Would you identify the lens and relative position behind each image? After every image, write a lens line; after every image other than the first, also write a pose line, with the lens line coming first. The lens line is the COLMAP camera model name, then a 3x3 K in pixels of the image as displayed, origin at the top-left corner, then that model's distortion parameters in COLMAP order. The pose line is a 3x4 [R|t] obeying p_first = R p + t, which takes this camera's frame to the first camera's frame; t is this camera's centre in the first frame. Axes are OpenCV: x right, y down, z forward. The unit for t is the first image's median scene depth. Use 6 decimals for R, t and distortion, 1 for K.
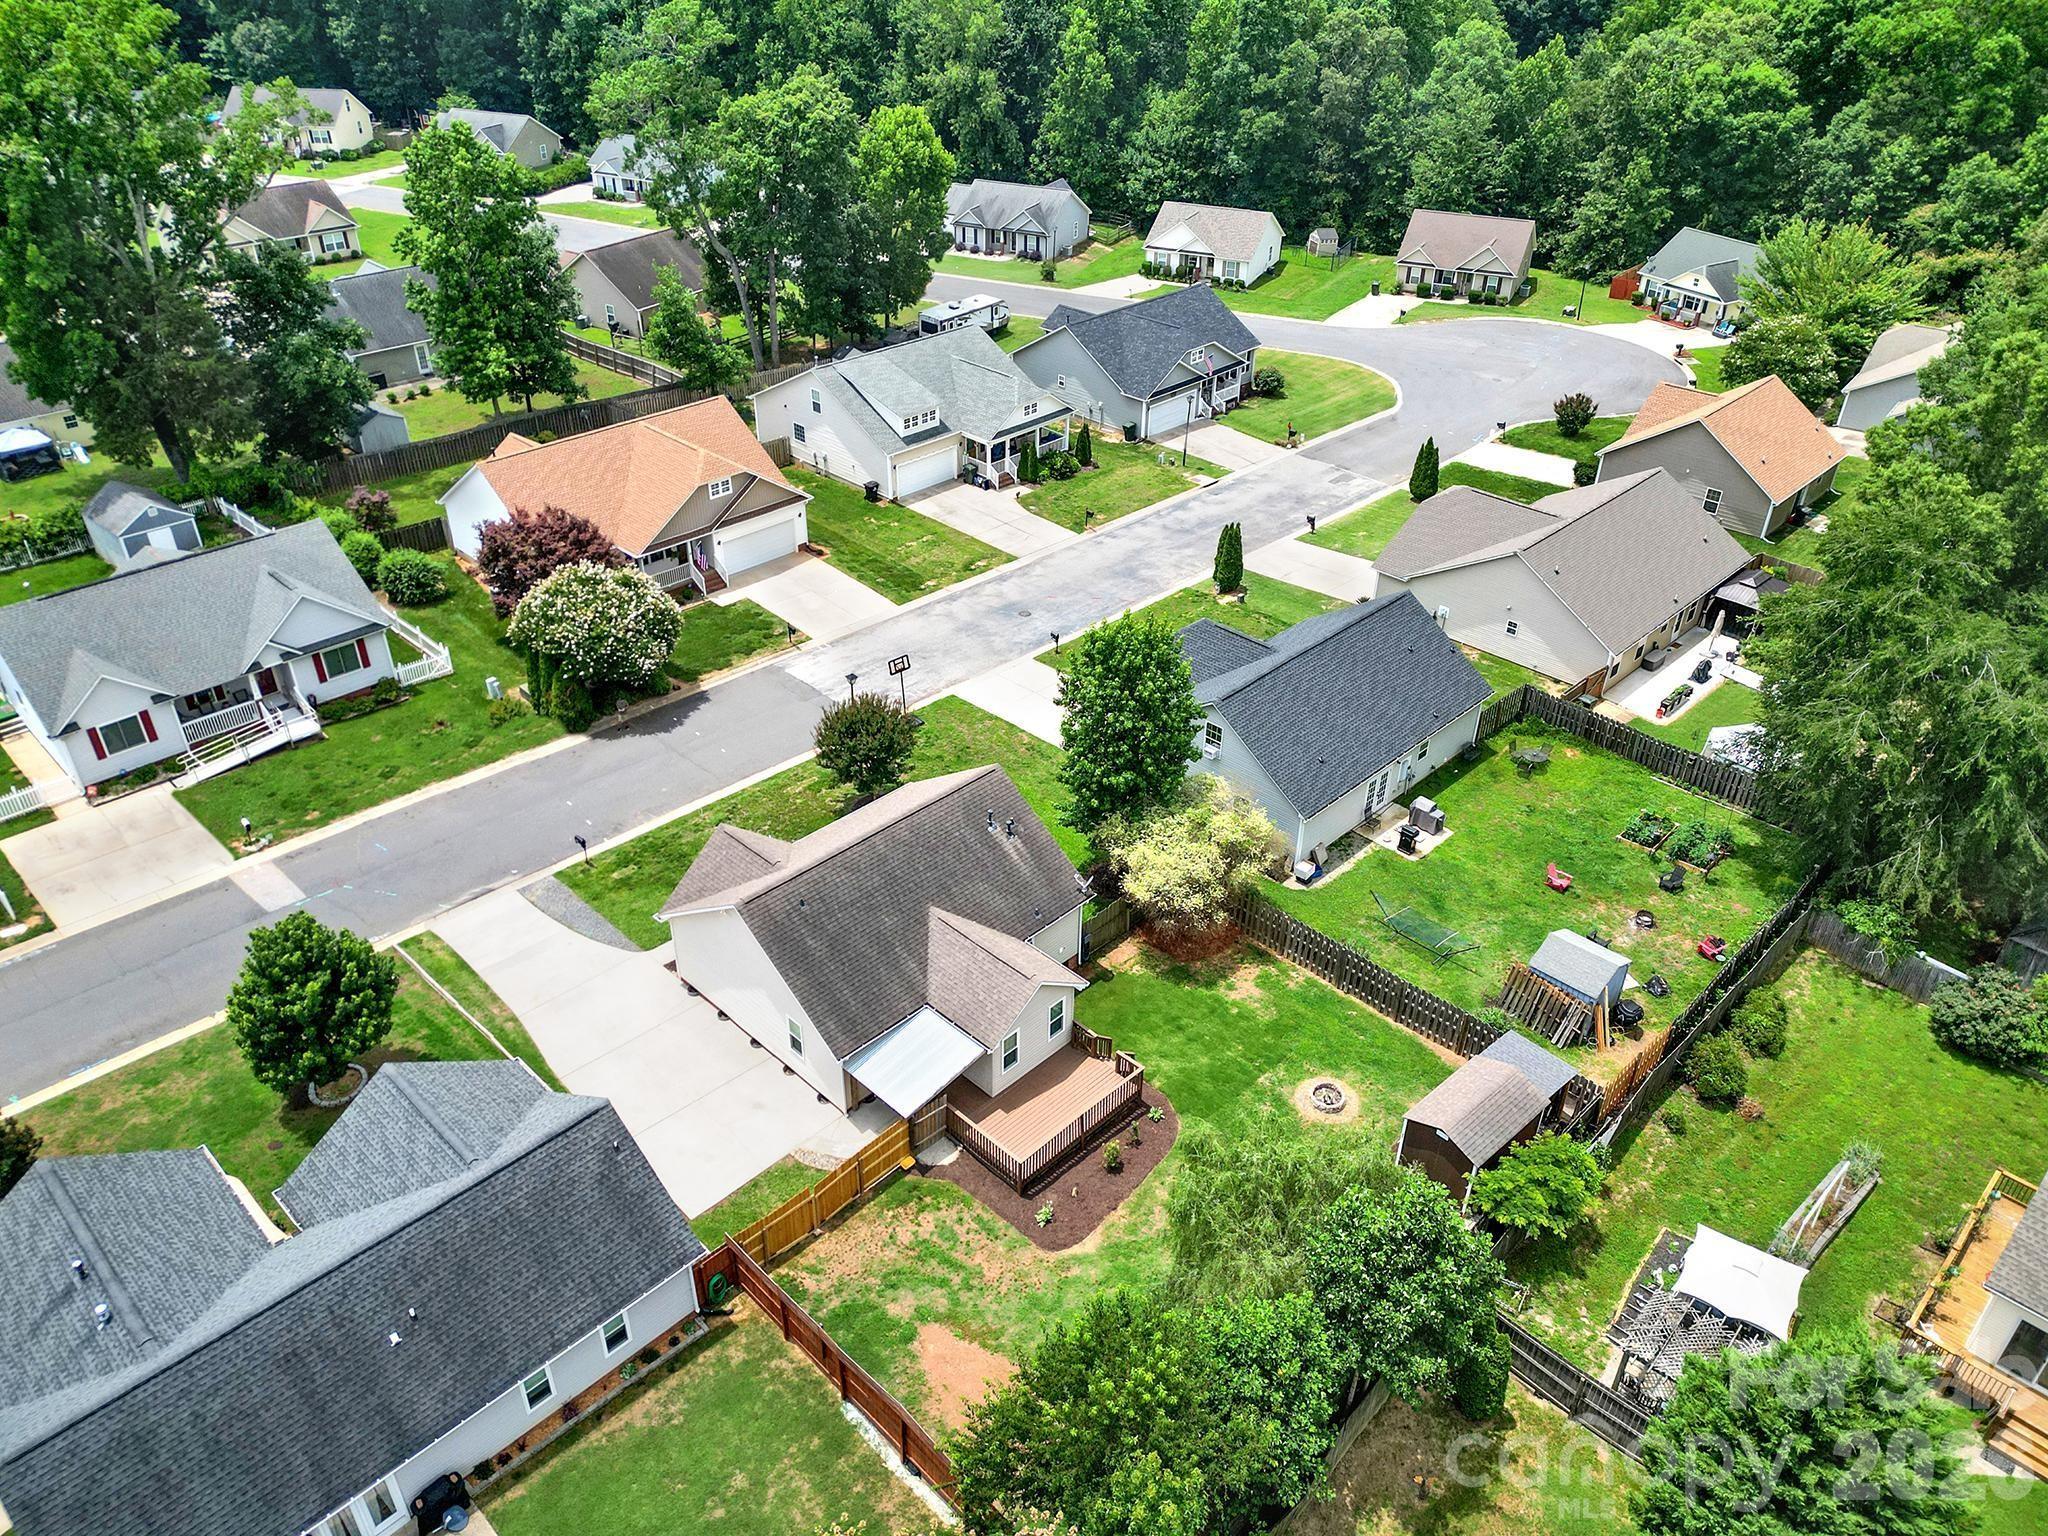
lens RADIAL K [[1457.2, 0, 1020.2], [0, 1457.2, 765.7], [0, 0, 1]] dist [0.077900, -0.084107]
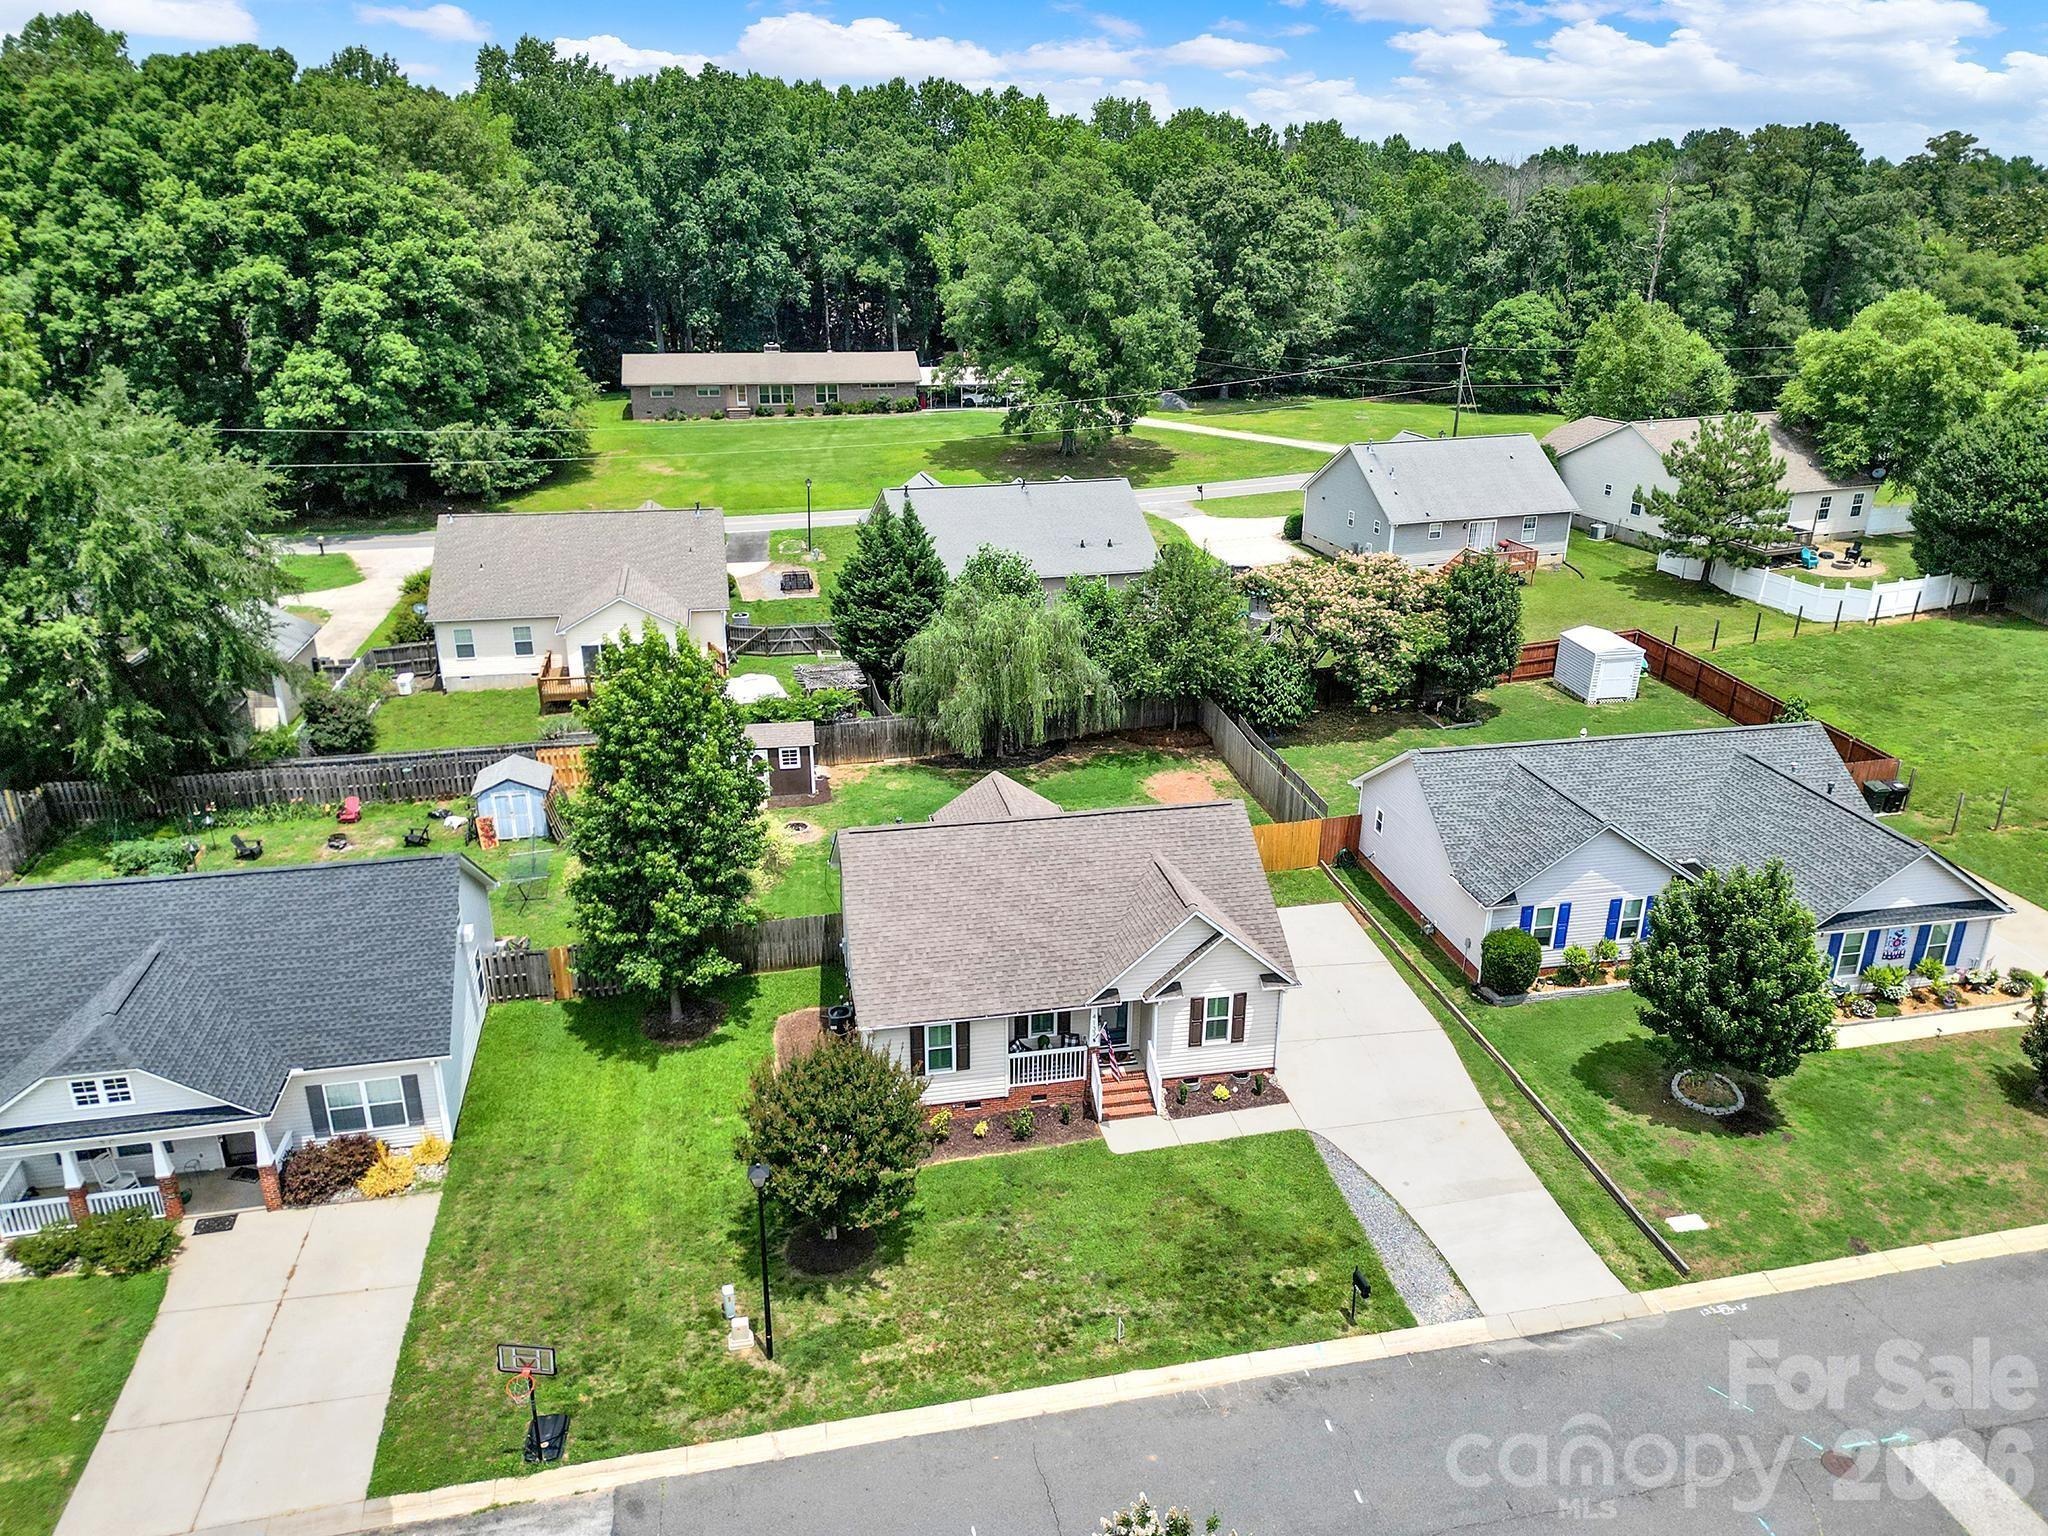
lens RADIAL K [[1457.2, 0, 1020.2], [0, 1457.2, 765.7], [0, 0, 1]] dist [0.077900, -0.084107]
pose [[-0.831339, -0.215267, 0.512381, -0.428758], [0.296732, 0.607610, 0.736723, -0.498091], [-0.469920, 0.764507, -0.441253, 1.143818]]
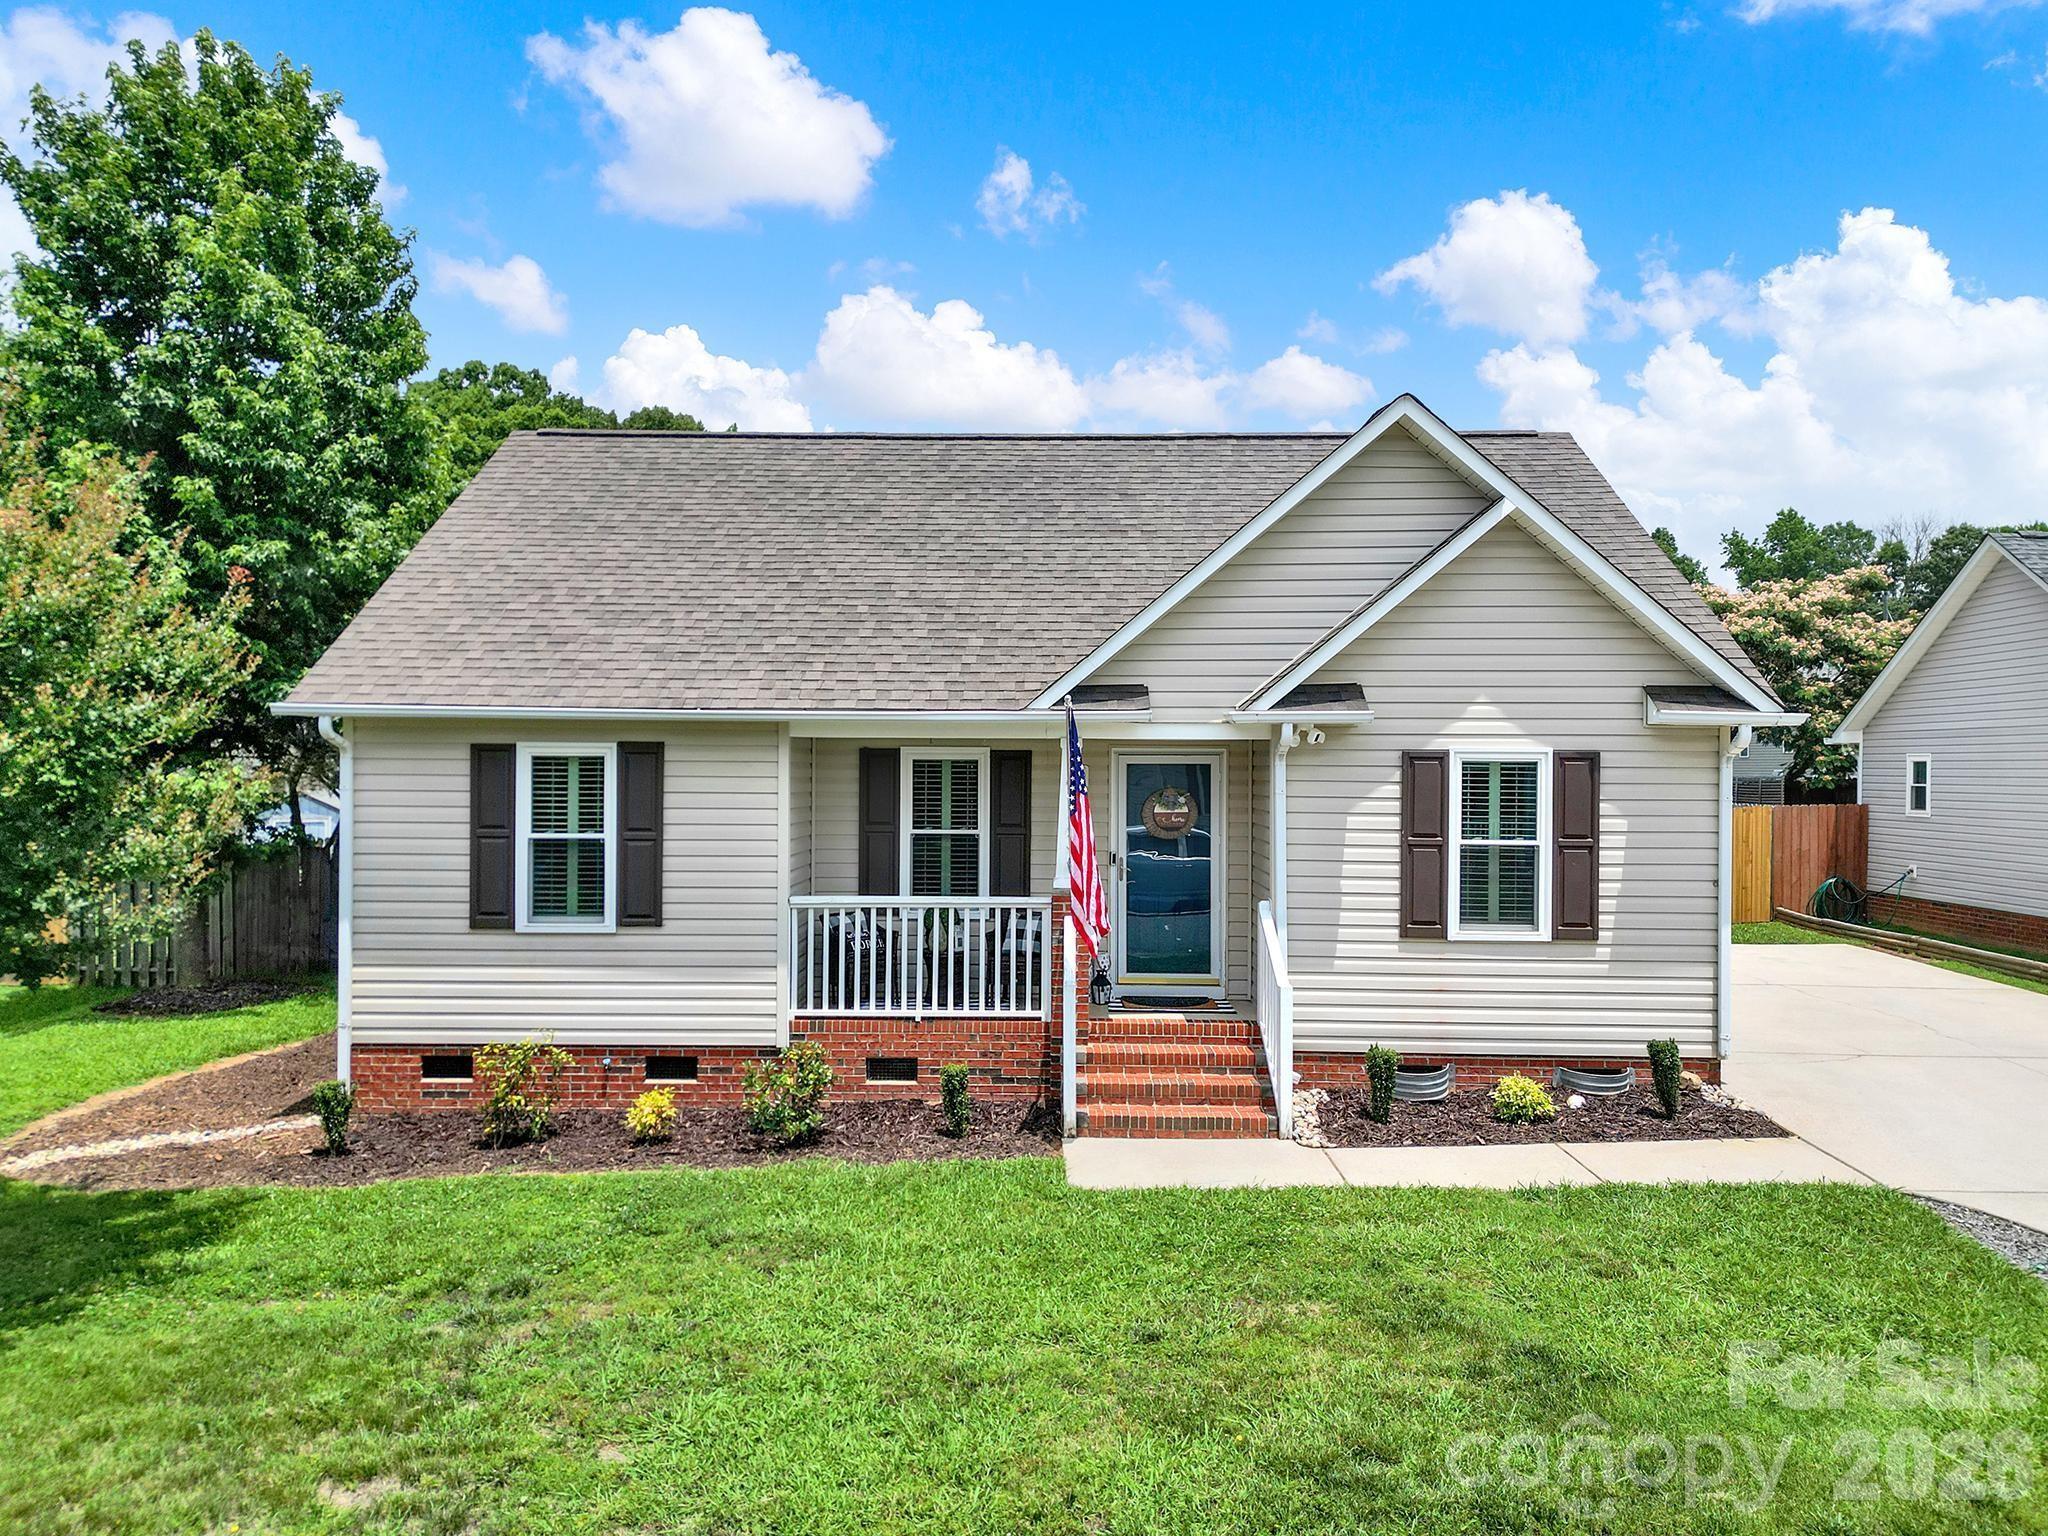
lens RADIAL K [[1468.1, 0, 1019.0], [0, 1468.1, 784.2], [0, 0, 1]] dist [0.068254, -0.070014]
pose [[-0.691042, -0.020702, 0.722518, -0.286075], [0.388036, 0.832713, 0.394990, -0.019381], [-0.609827, 0.553318, -0.567407, 1.044659]]
